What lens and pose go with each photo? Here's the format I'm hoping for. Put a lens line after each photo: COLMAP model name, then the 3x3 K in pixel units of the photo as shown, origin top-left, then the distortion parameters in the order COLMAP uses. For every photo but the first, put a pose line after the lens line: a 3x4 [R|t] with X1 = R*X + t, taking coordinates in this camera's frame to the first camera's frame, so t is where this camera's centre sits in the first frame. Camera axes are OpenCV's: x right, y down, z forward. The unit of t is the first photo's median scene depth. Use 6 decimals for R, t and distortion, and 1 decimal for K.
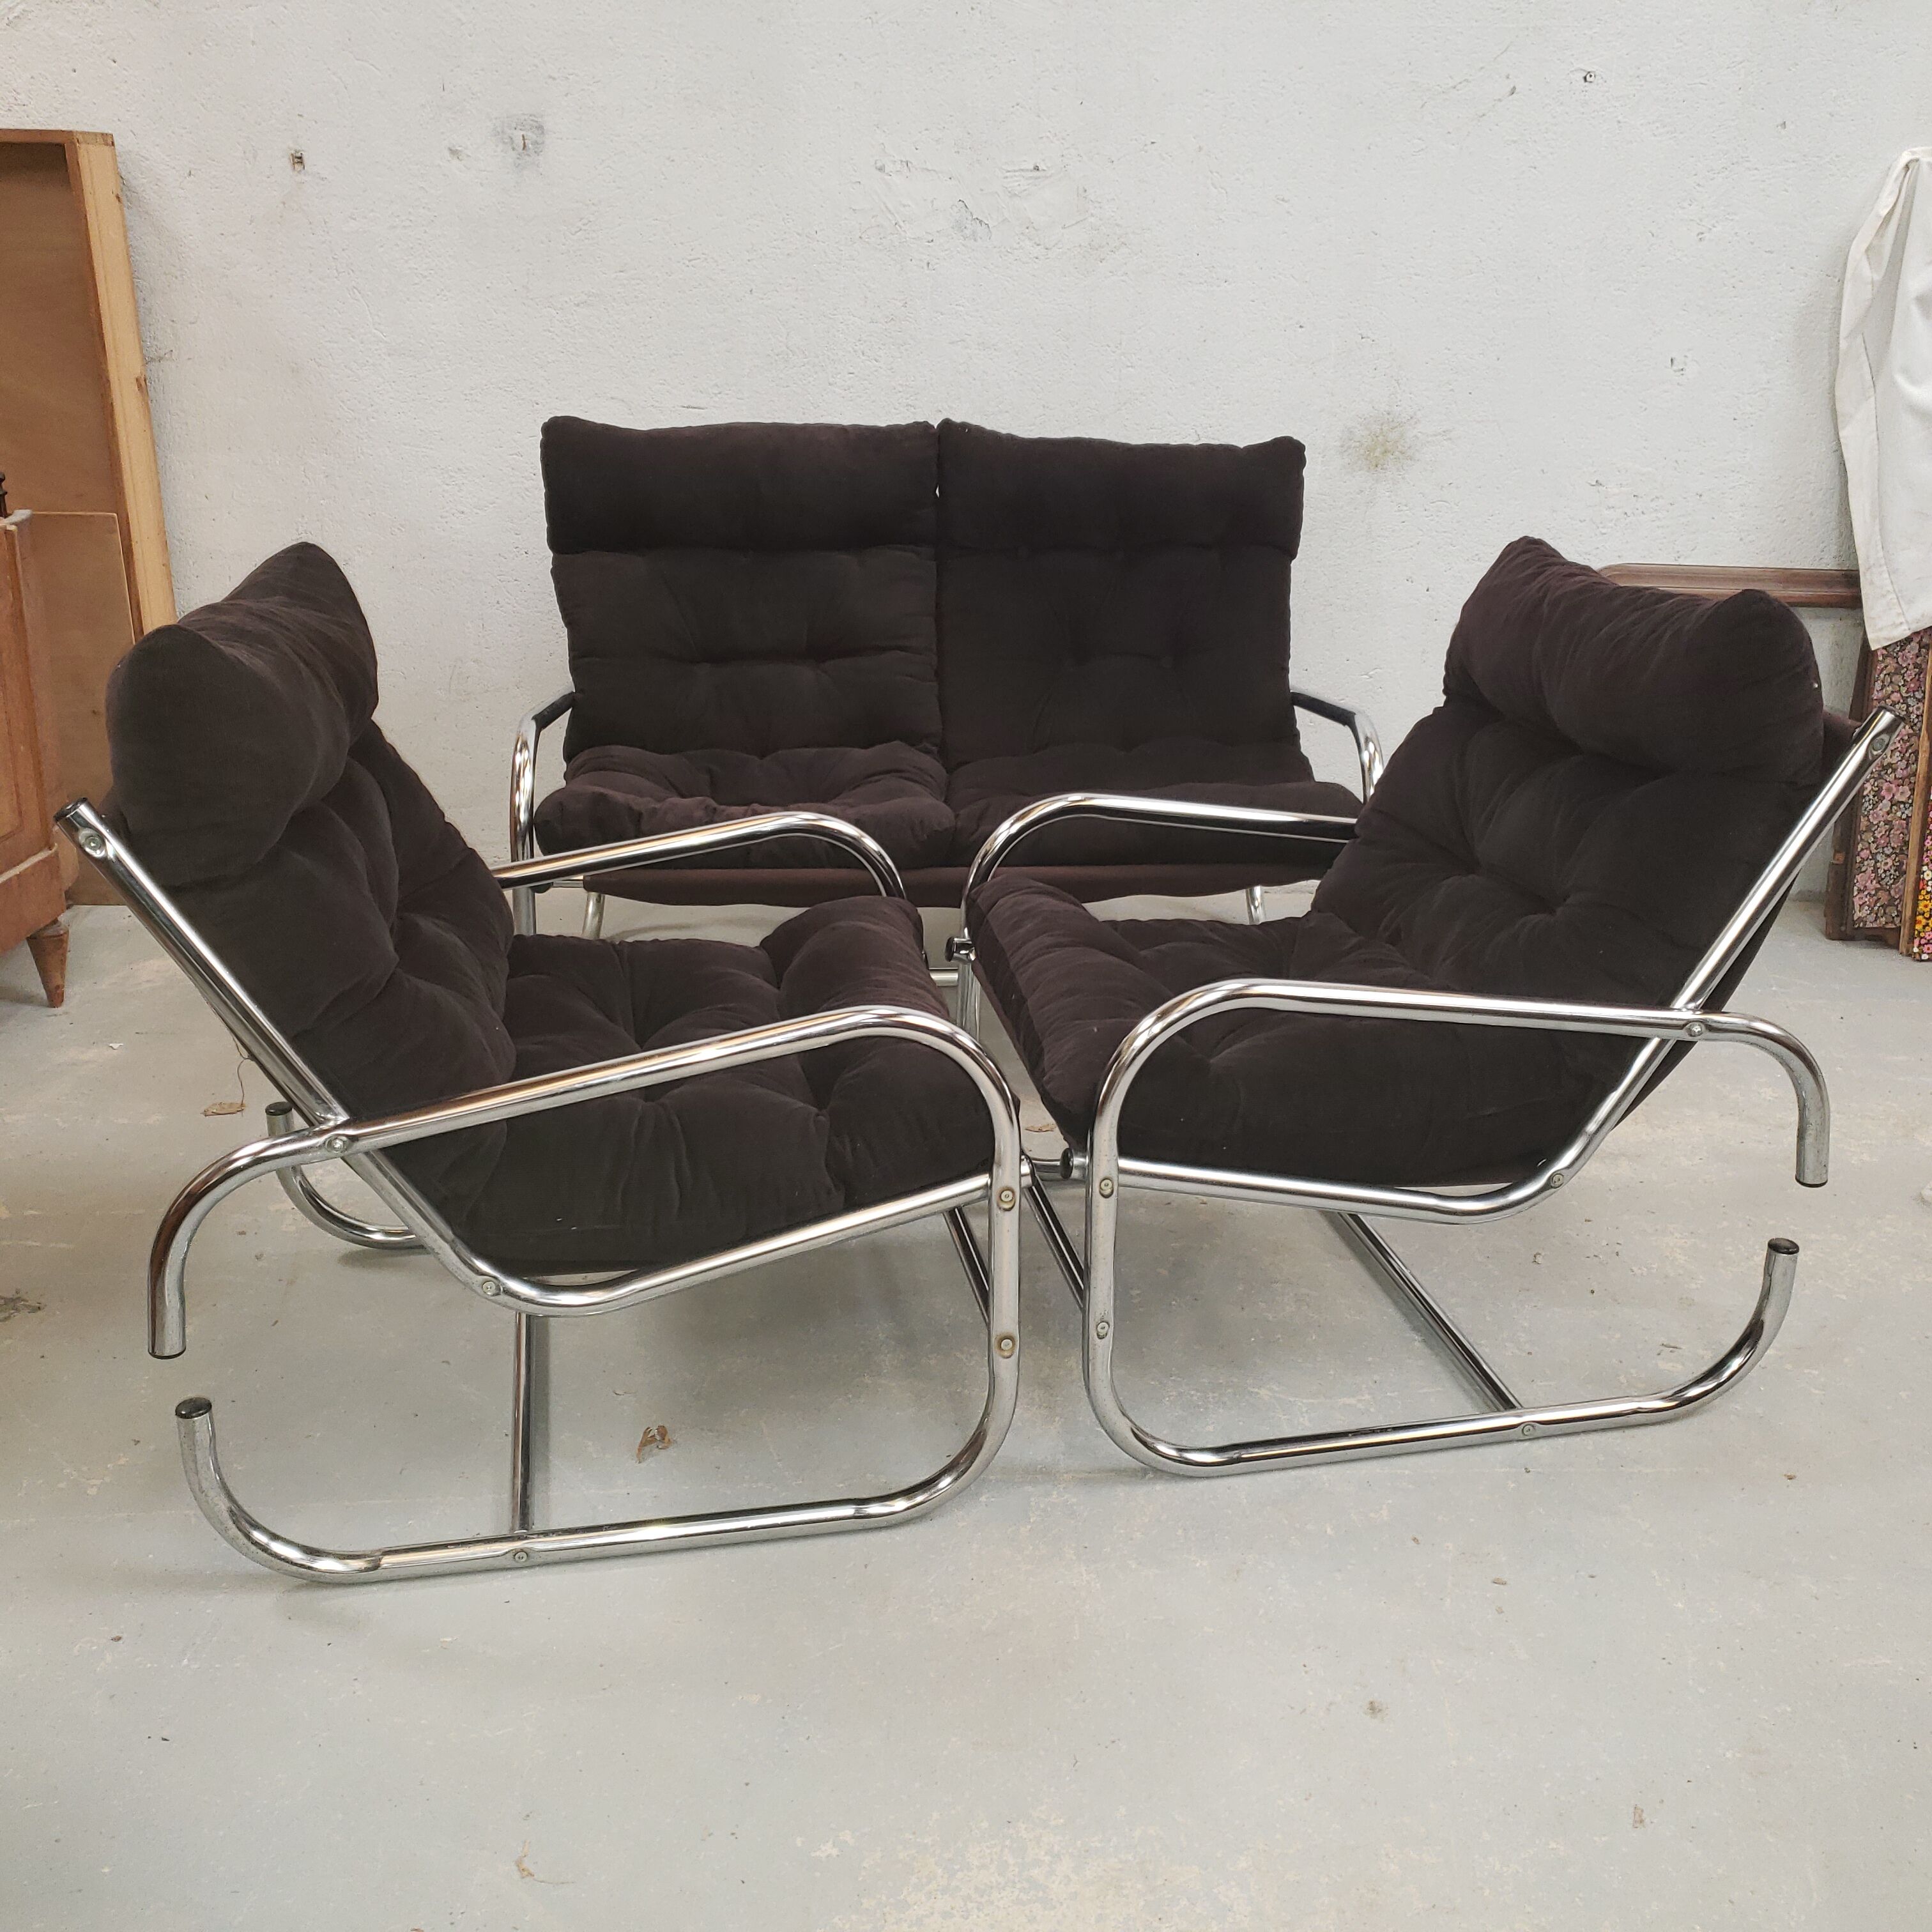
lens RADIAL K [[1975.9, 0, 968.3], [0, 1975.9, 953.0], [0, 0, 1]] dist [-0.045823, 0.067169]
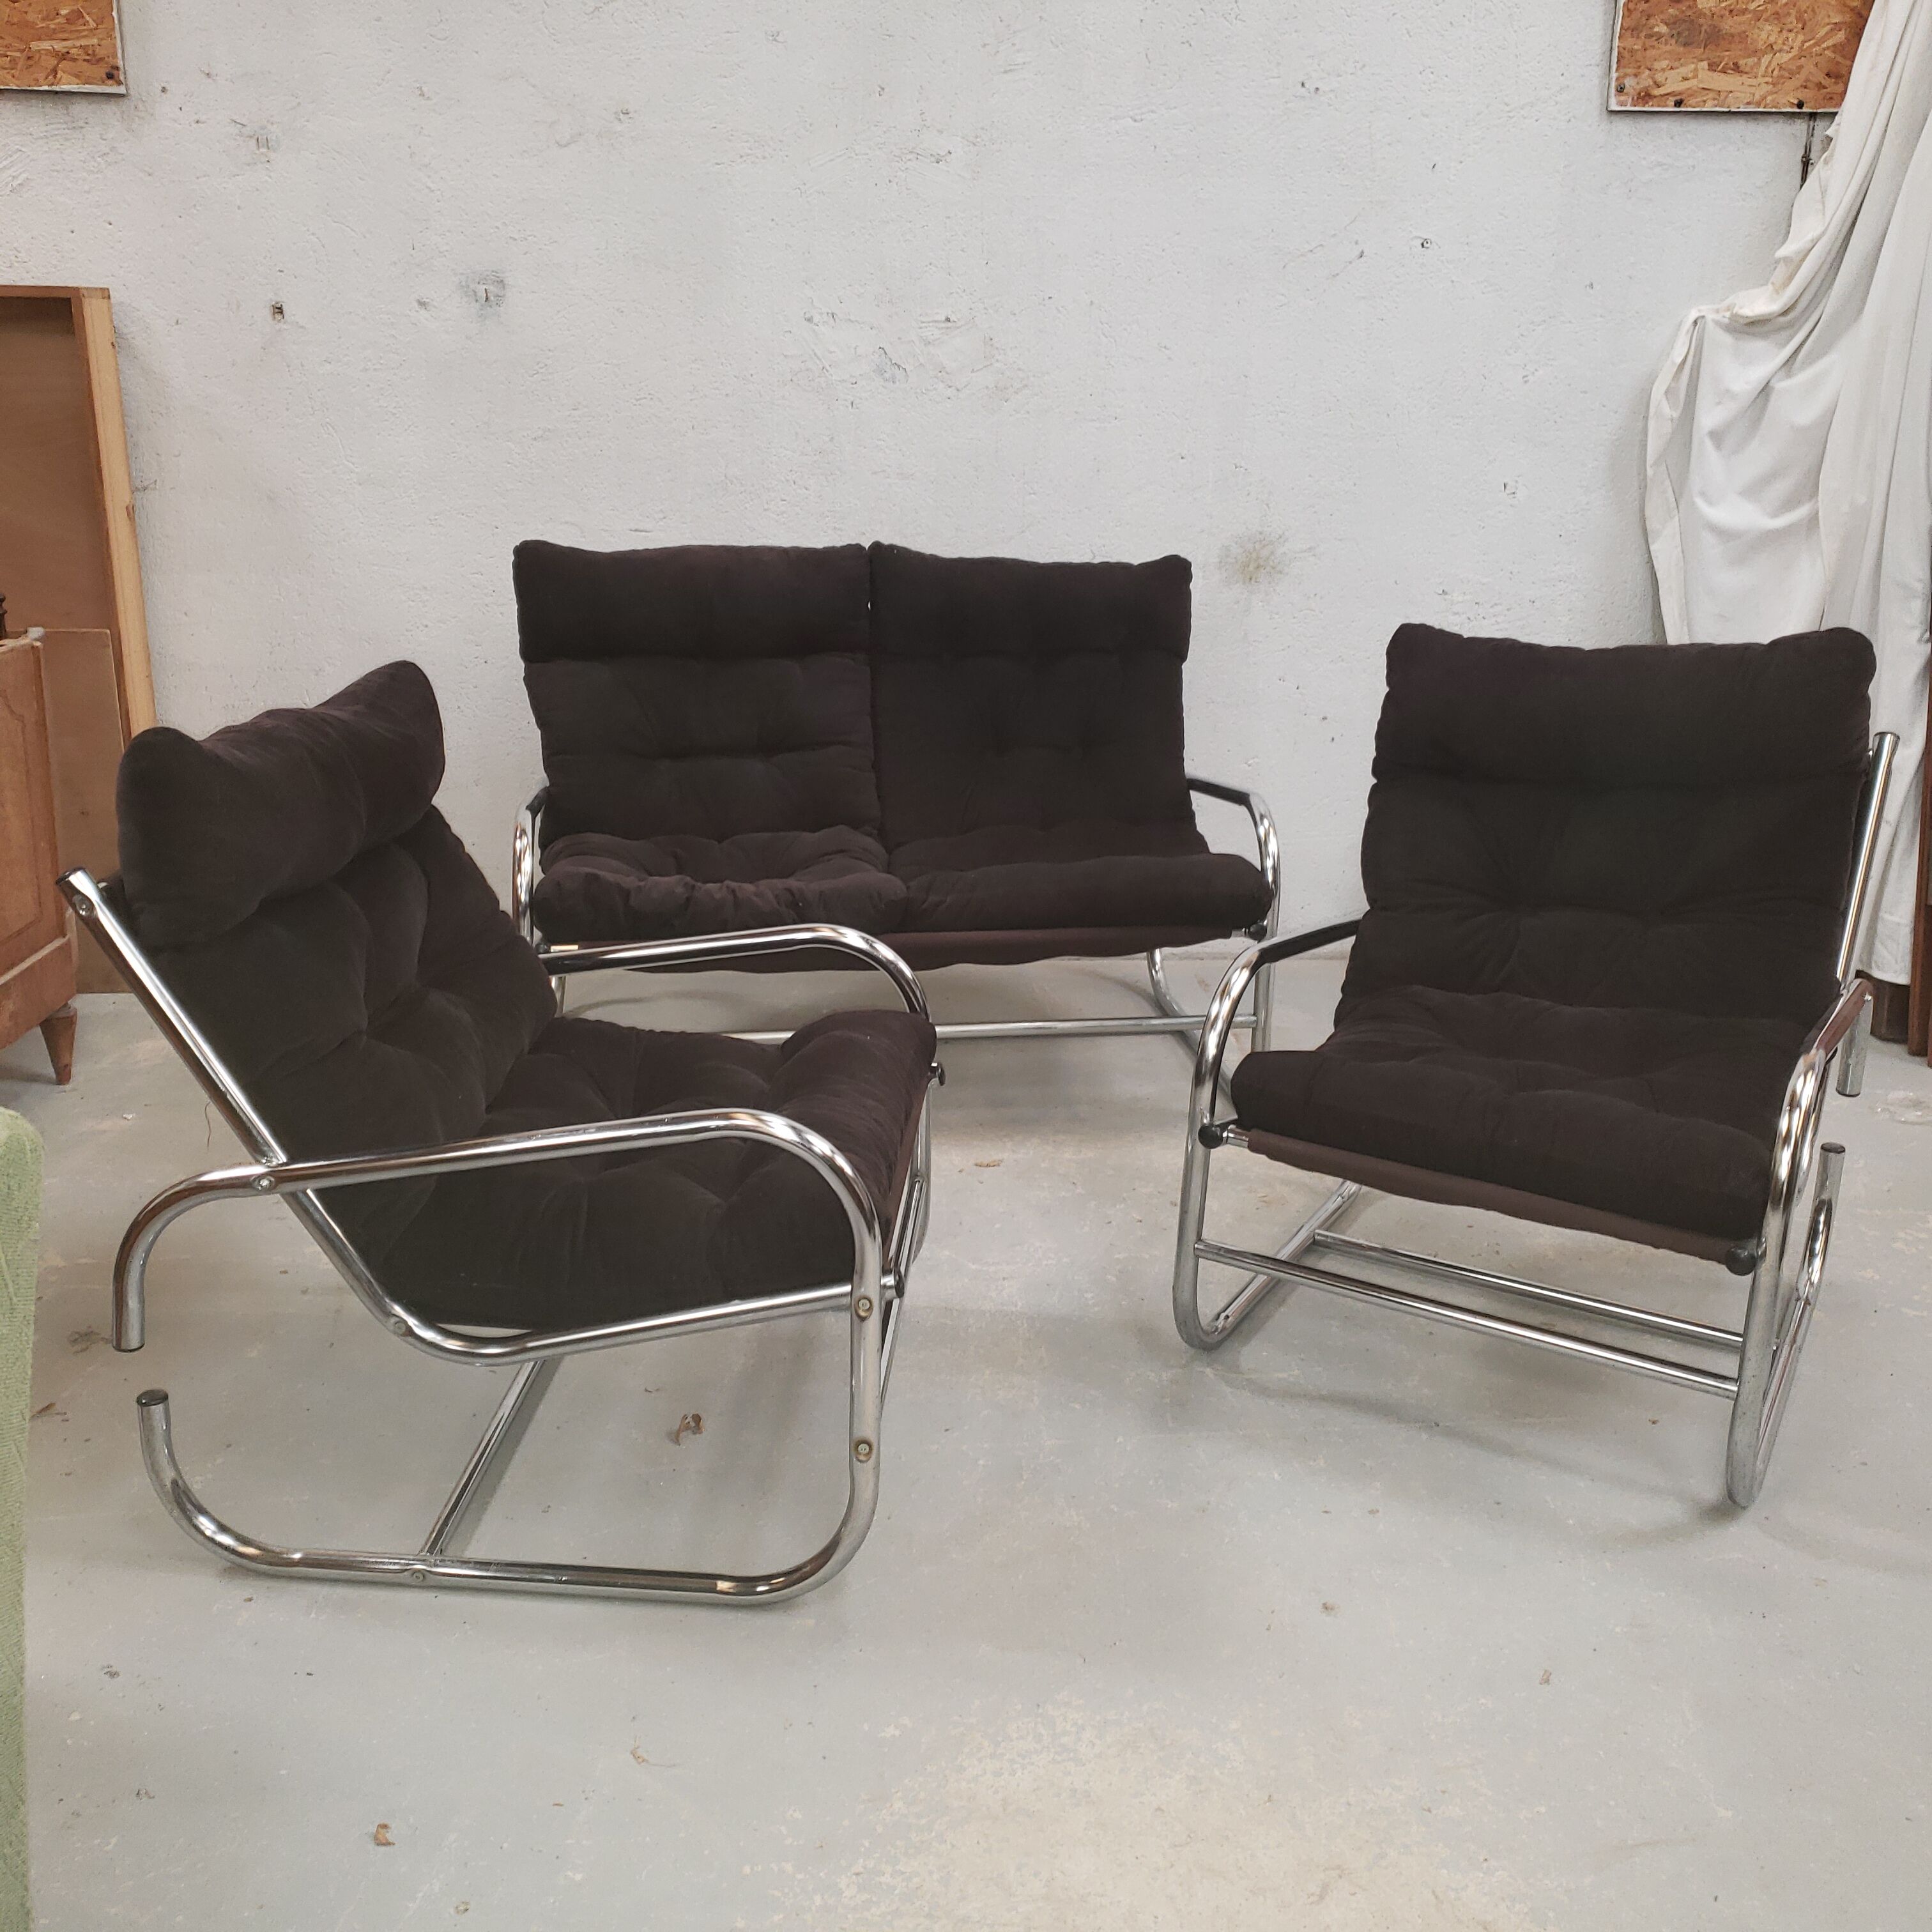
lens RADIAL K [[1933.1, 0, 964.9], [0, 1933.1, 950.7], [0, 0, 1]] dist [-0.003239, -0.041401]
pose [[0.997068, -0.020793, 0.073648, -0.046920], [0.024542, 0.998429, -0.050380, 0.019179], [-0.072484, 0.052040, 0.996011, -0.090392]]
